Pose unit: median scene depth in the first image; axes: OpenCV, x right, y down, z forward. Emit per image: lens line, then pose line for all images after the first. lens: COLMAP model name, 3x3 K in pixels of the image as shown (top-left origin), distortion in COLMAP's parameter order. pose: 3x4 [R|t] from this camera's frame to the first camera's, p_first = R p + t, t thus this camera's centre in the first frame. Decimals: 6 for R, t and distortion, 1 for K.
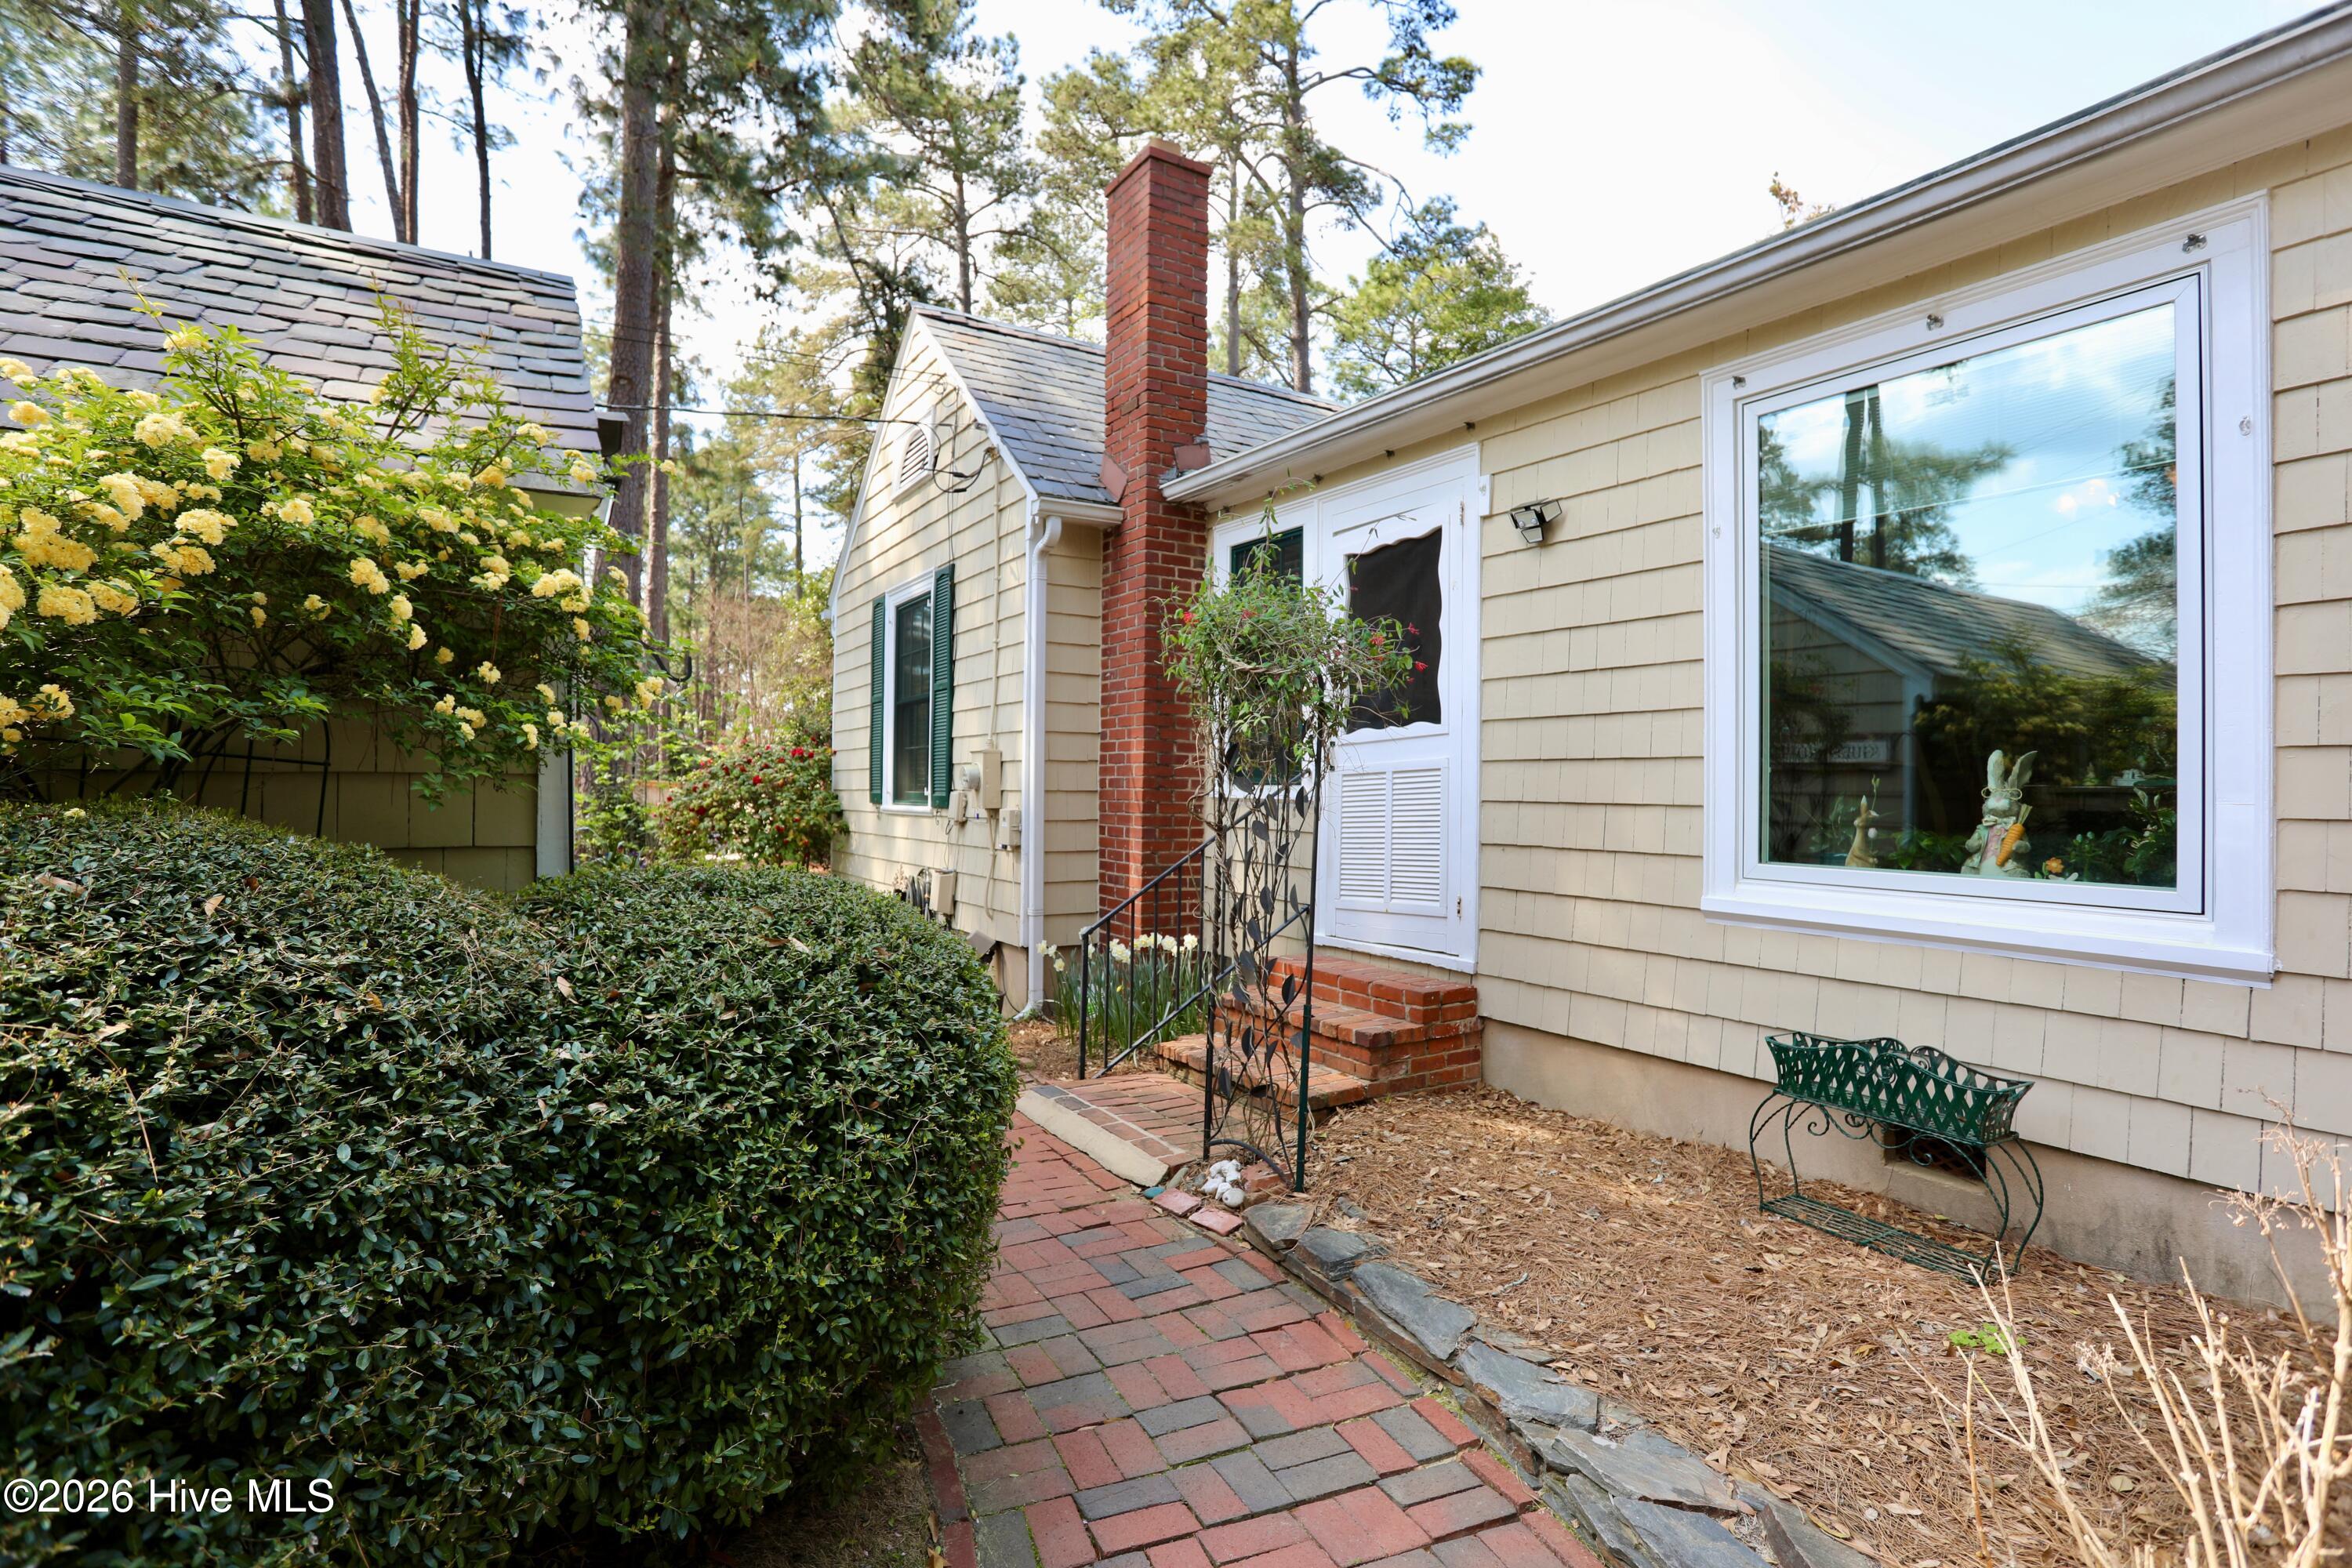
lens RADIAL K [[1143.4, 0, 1168.3], [0, 1143.4, 766.8], [0, 0, 1]] dist [-0.070866, 0.028718]
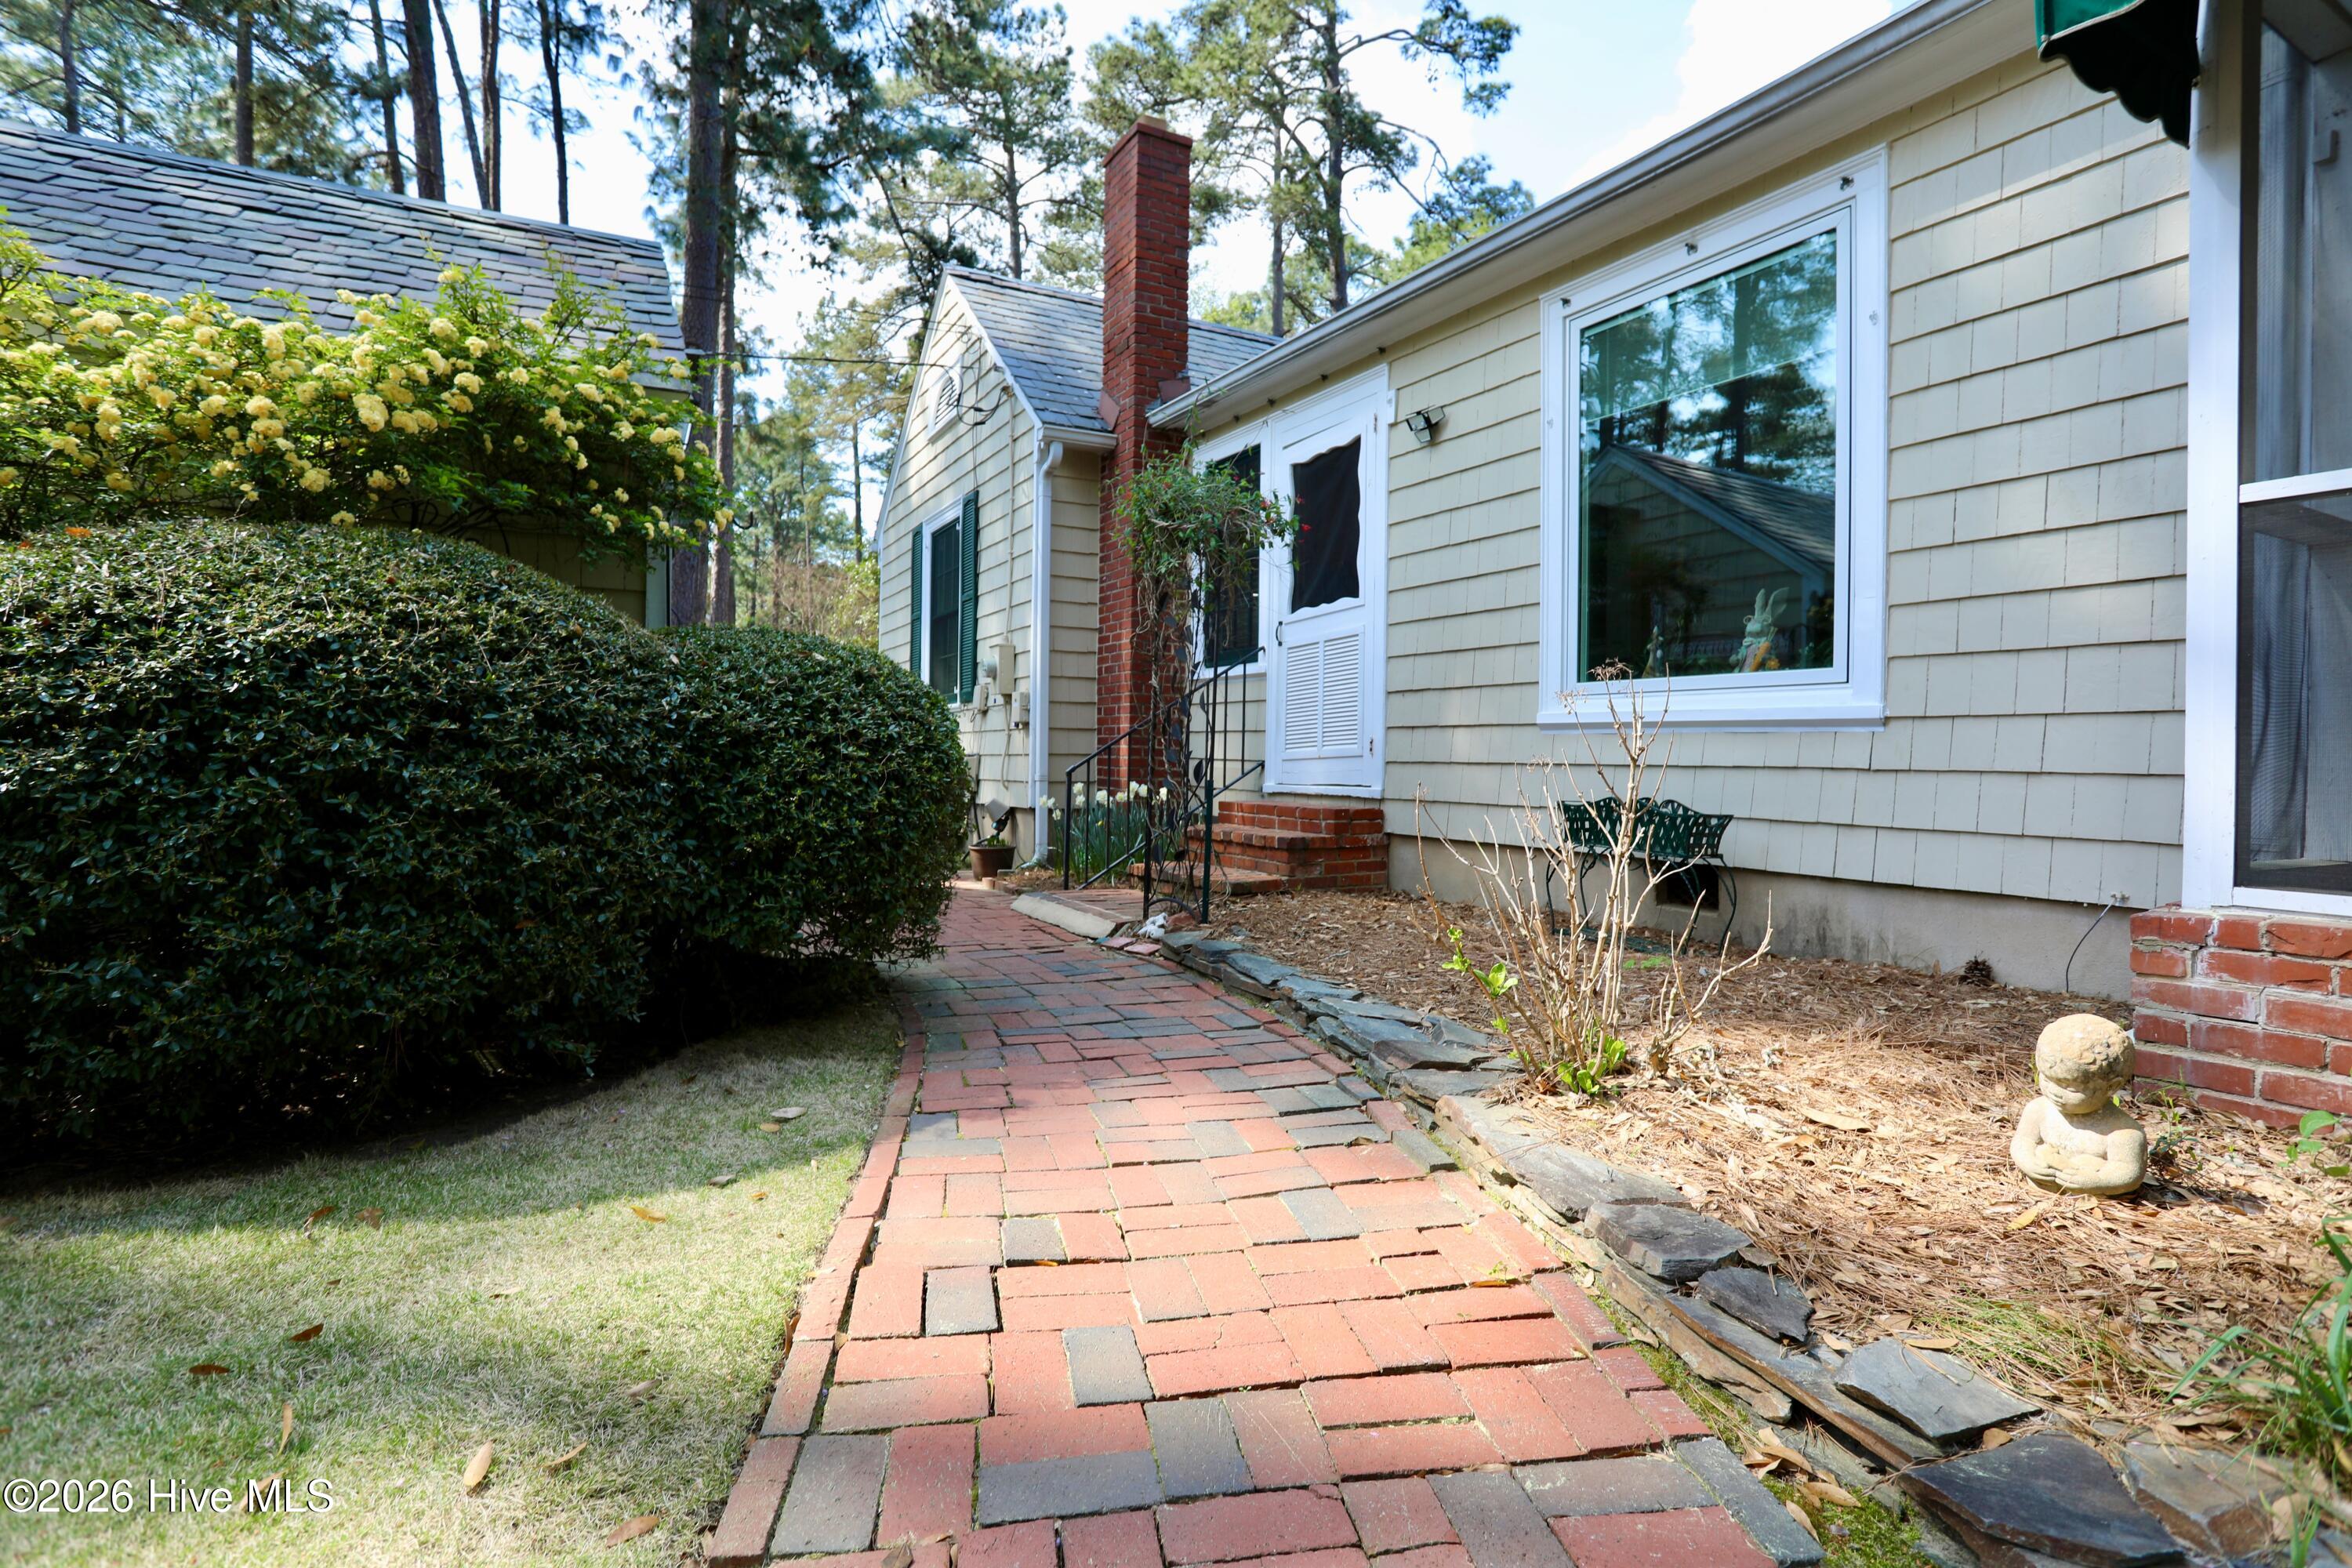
lens RADIAL K [[1143.4, 0, 1168.3], [0, 1143.4, 766.8], [0, 0, 1]] dist [-0.070866, 0.028718]
pose [[0.998657, 0.002124, -0.051775, 0.047835], [-0.000849, 0.999696, 0.024629, 0.054198], [0.051811, -0.024552, 0.998355, -0.109706]]
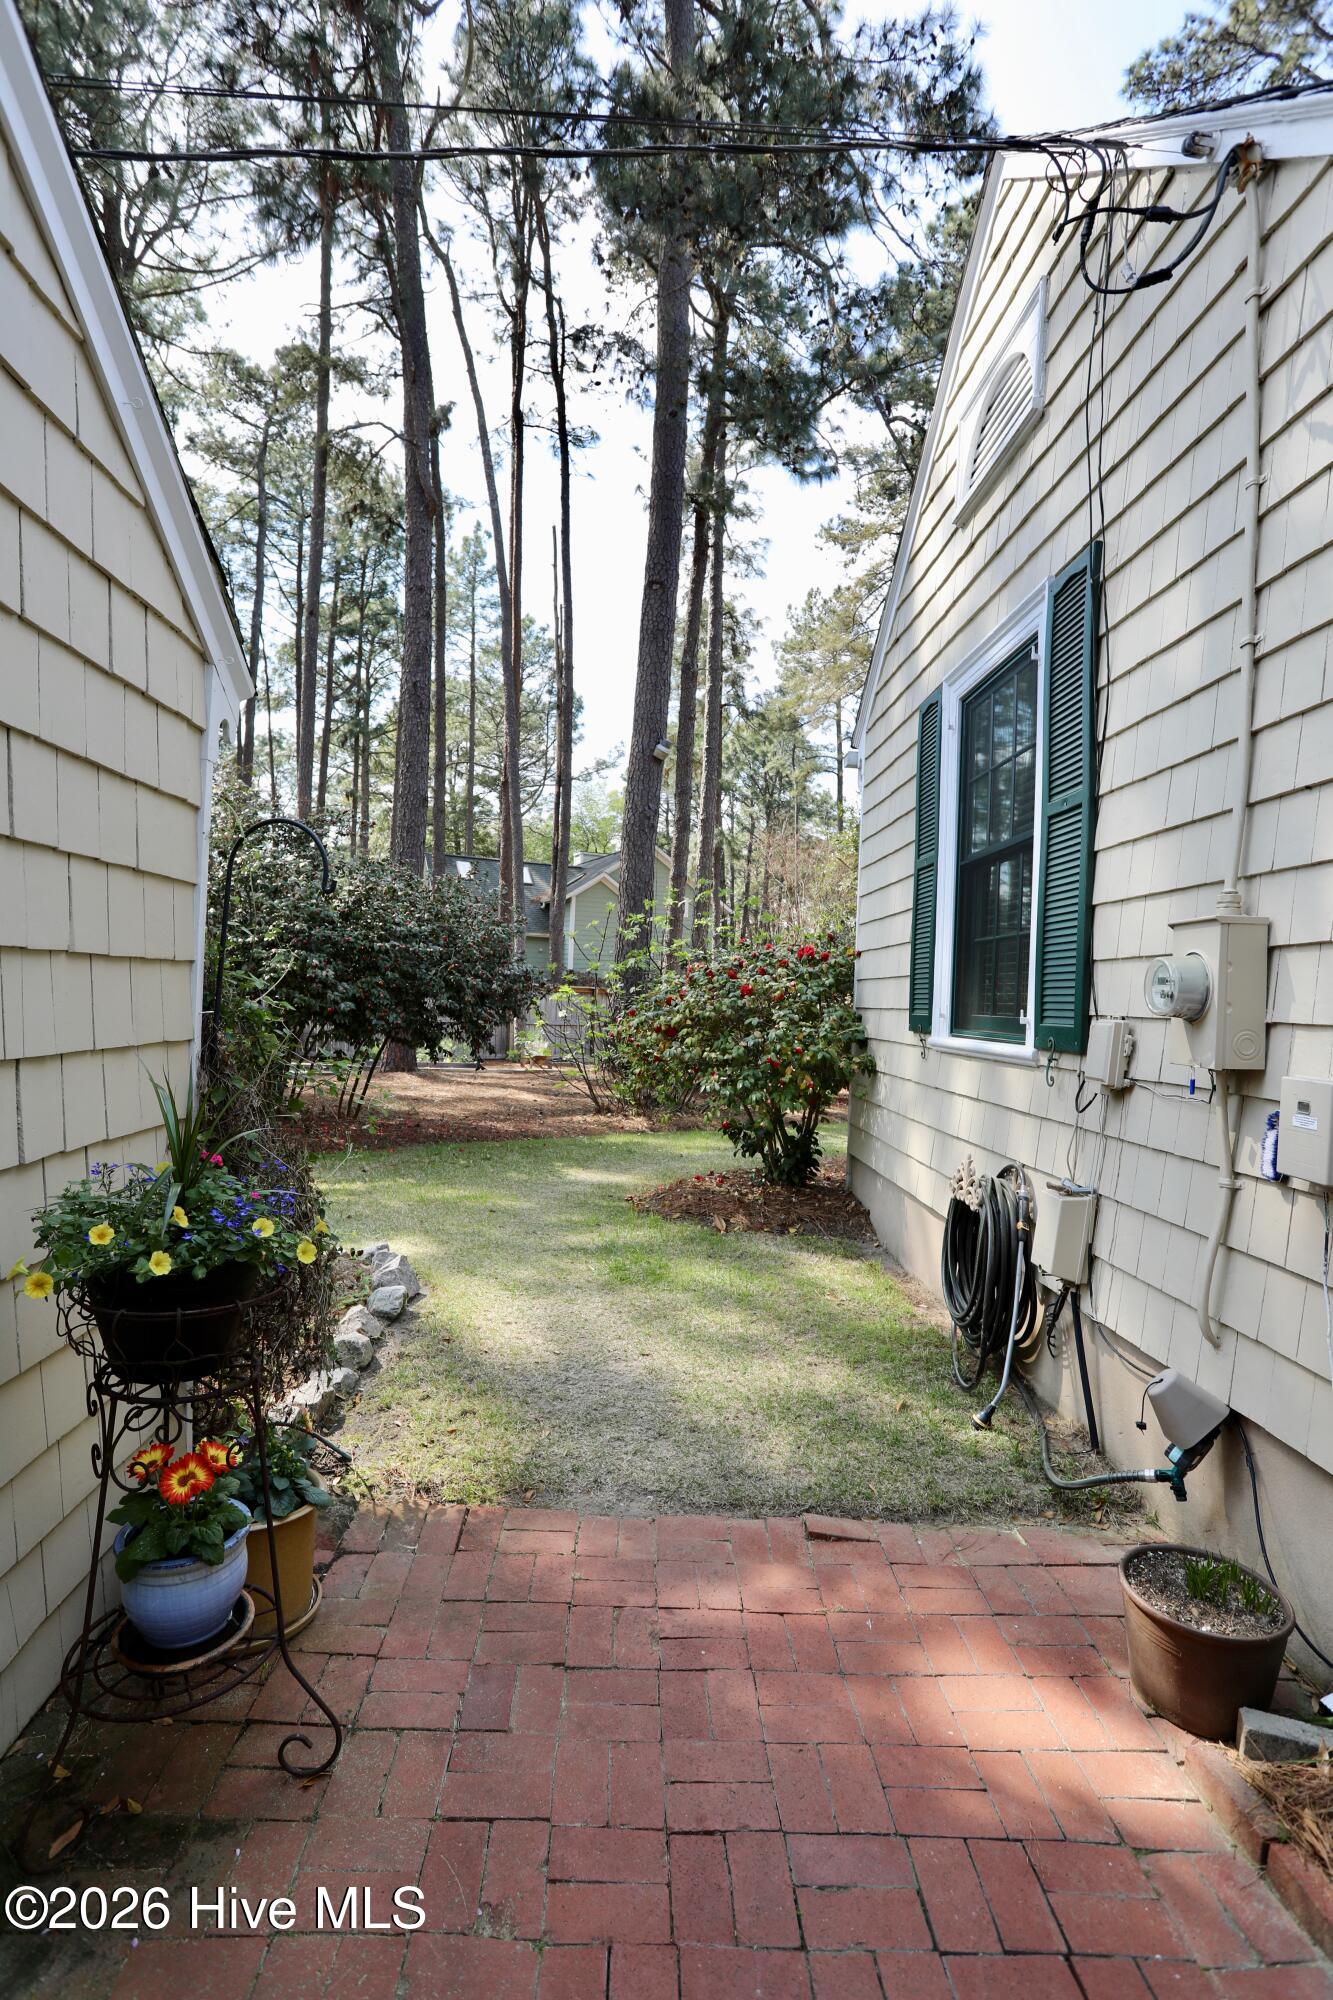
lens RADIAL K [[972.3, 0, 639.8], [0, 972.3, 993.5], [0, 0, 1]] dist [-0.070866, 0.028718]
pose [[0.868053, 0.026512, -0.495763, -0.113053], [-0.024444, 0.999644, 0.010658, 0.008211], [0.495869, 0.002867, 0.868393, 0.411000]]
